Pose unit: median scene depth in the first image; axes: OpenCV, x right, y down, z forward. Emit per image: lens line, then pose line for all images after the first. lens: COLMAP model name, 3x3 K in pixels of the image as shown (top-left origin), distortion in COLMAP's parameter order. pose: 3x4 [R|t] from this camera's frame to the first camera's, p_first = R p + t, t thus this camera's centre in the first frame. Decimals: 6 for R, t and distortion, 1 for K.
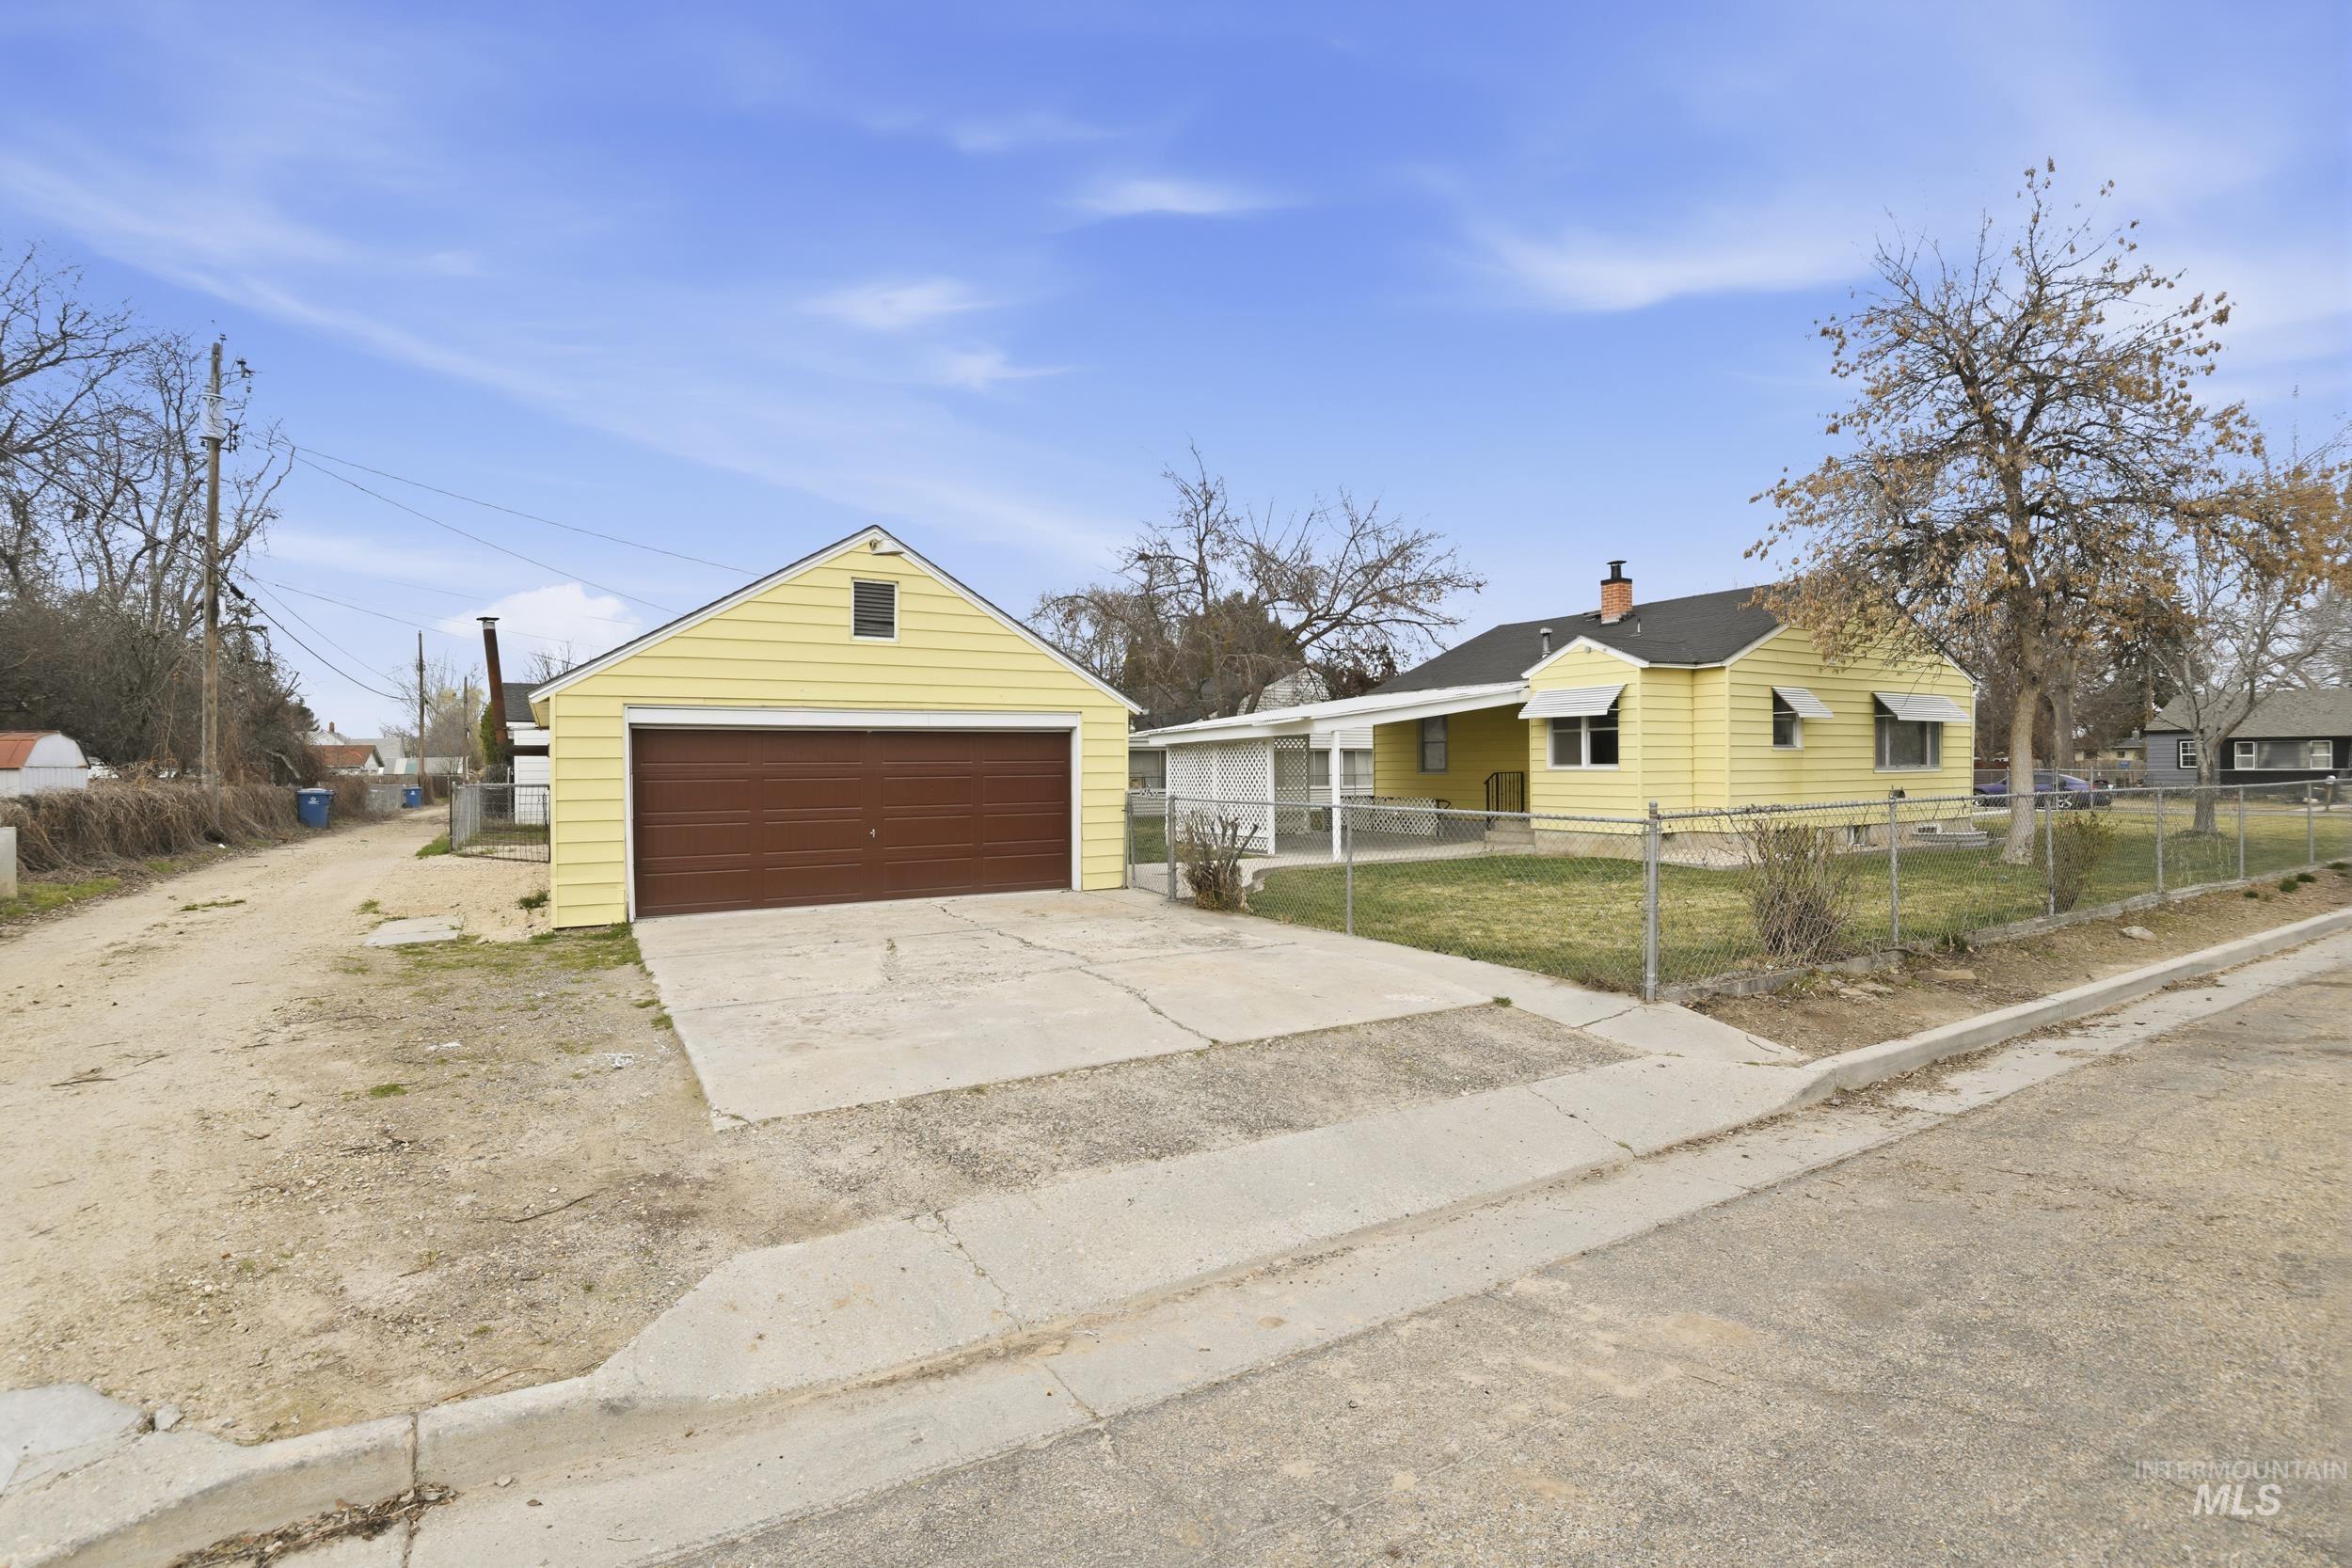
lens RADIAL K [[1075.9, 0, 1162.7], [0, 1075.9, 770.1], [0, 0, 1]] dist [-0.025214, -0.001699]
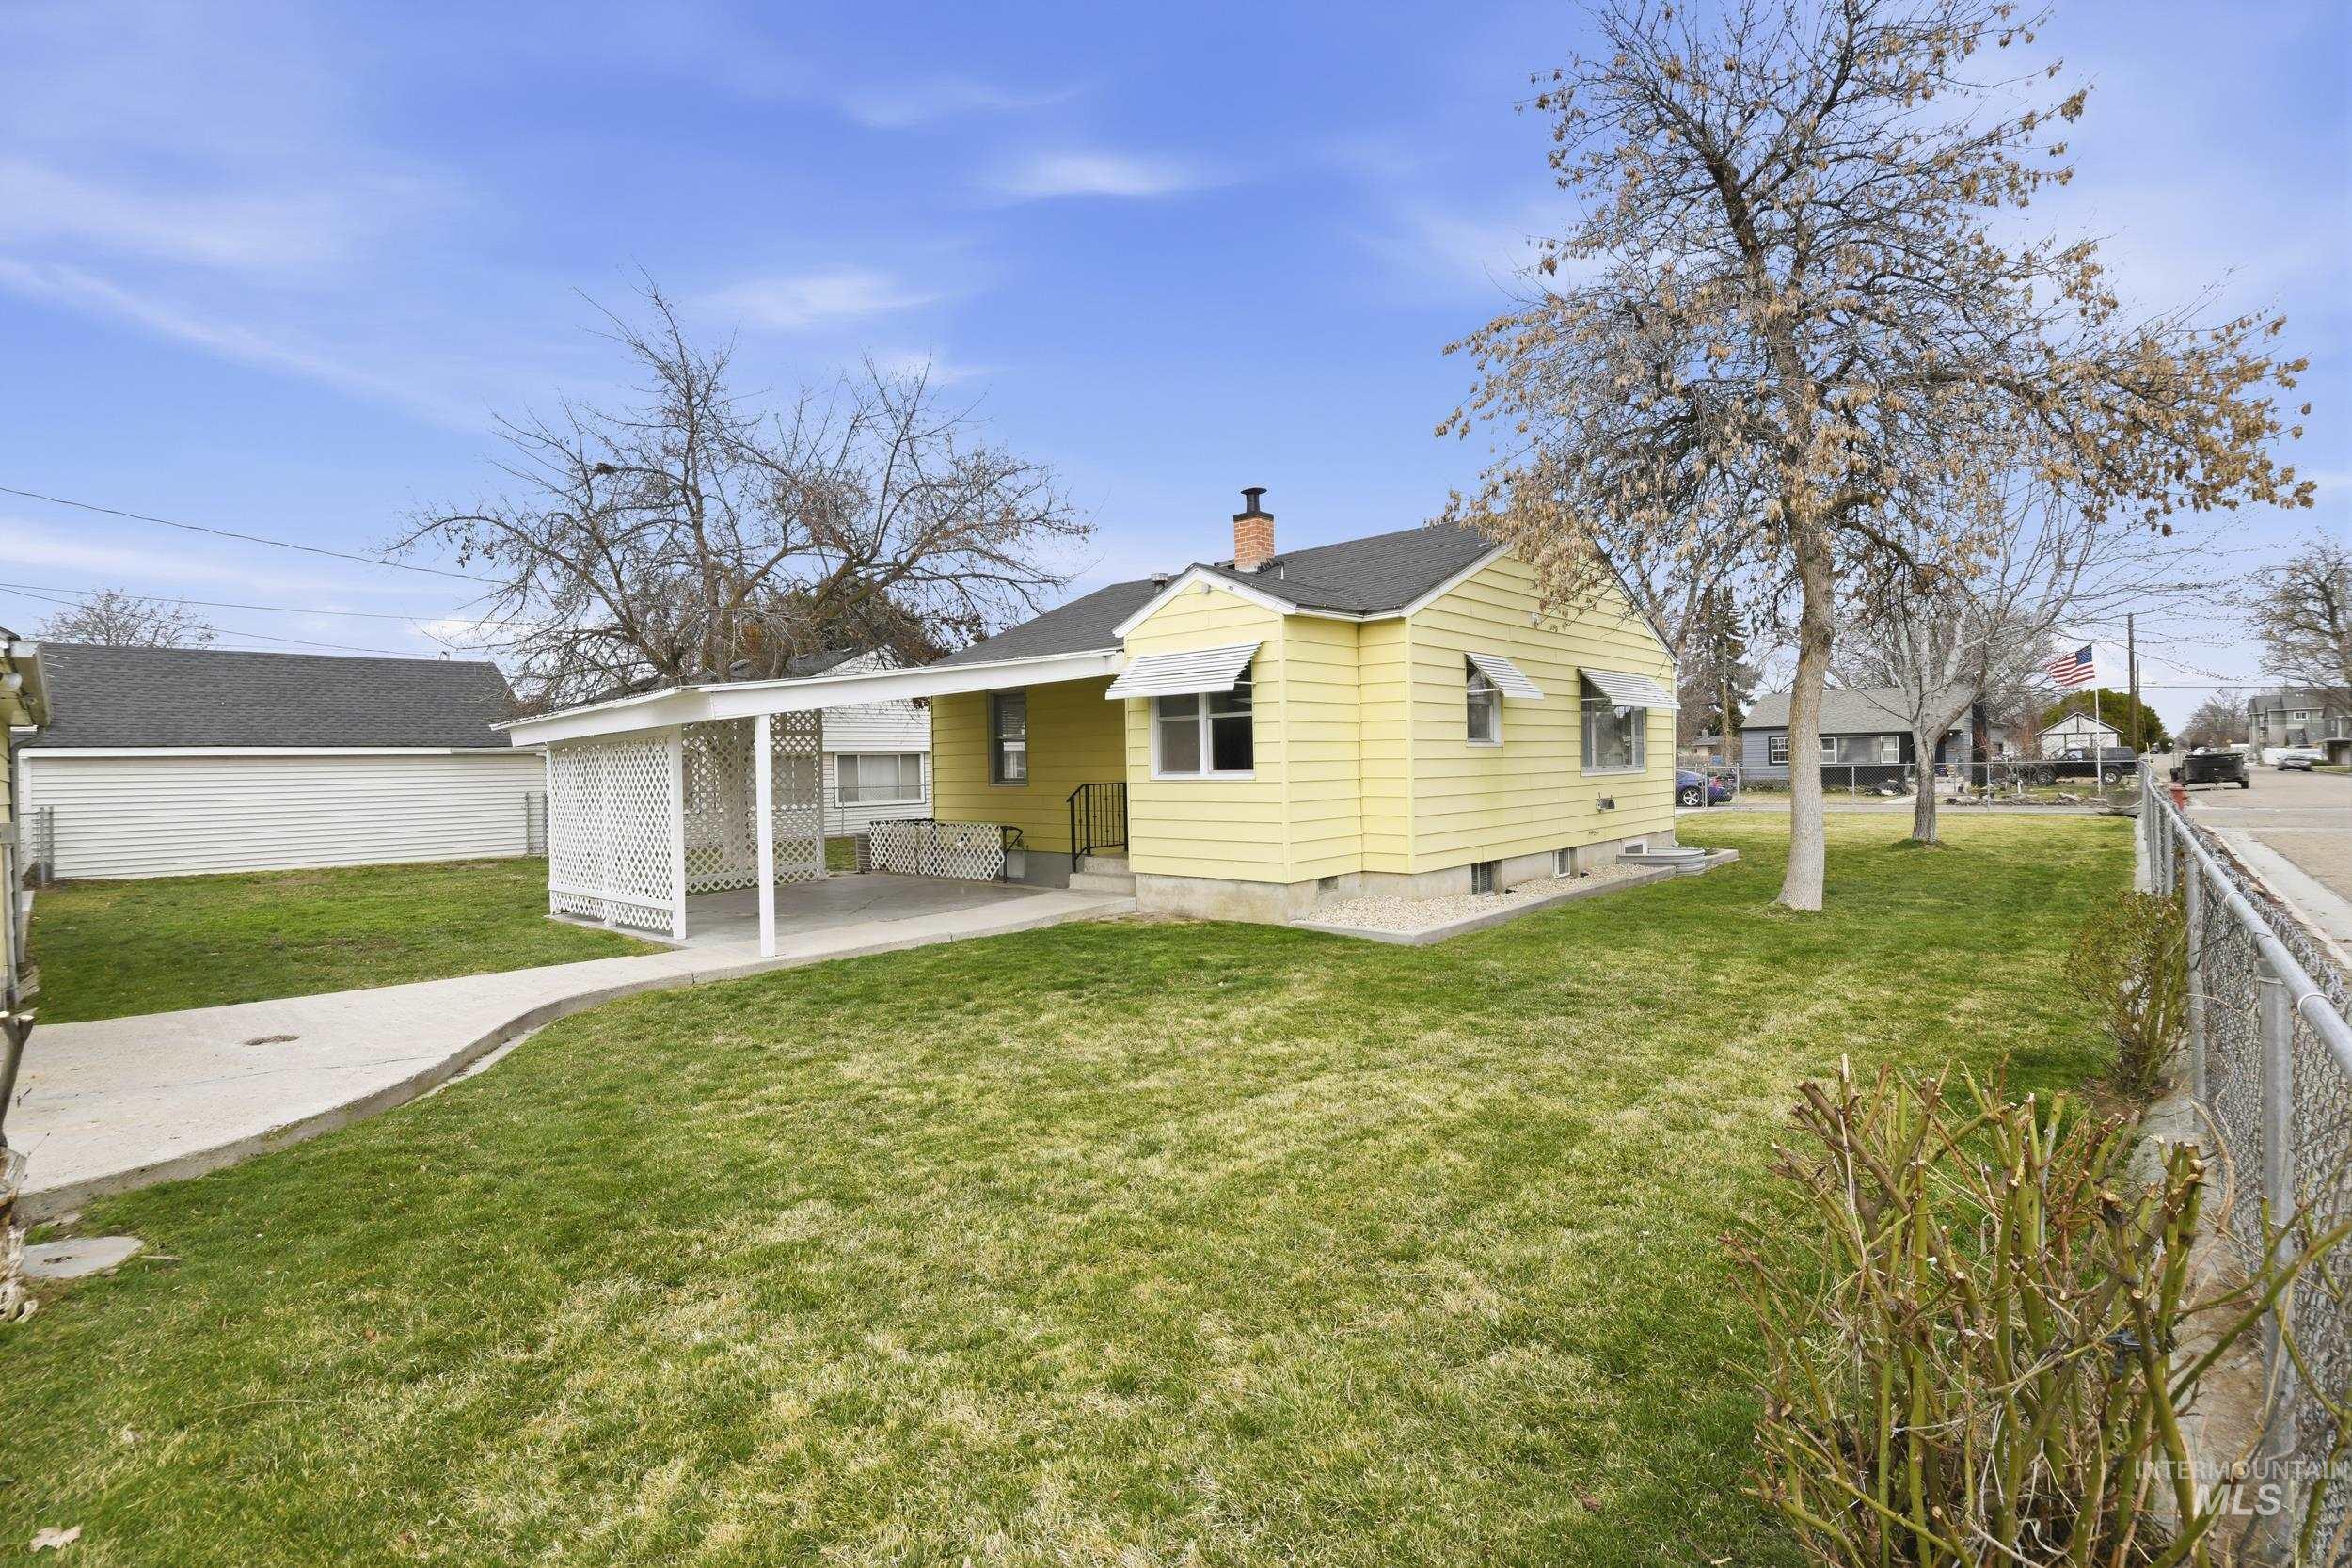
lens RADIAL K [[1075.9, 0, 1184.3], [0, 1075.9, 780.9], [0, 0, 1]] dist [-0.025214, -0.001699]
pose [[0.948627, -0.016359, 0.315973, 0.176254], [0.013874, 0.999853, 0.010114, -0.005782], [-0.316092, -0.005211, 0.948714, 0.389152]]
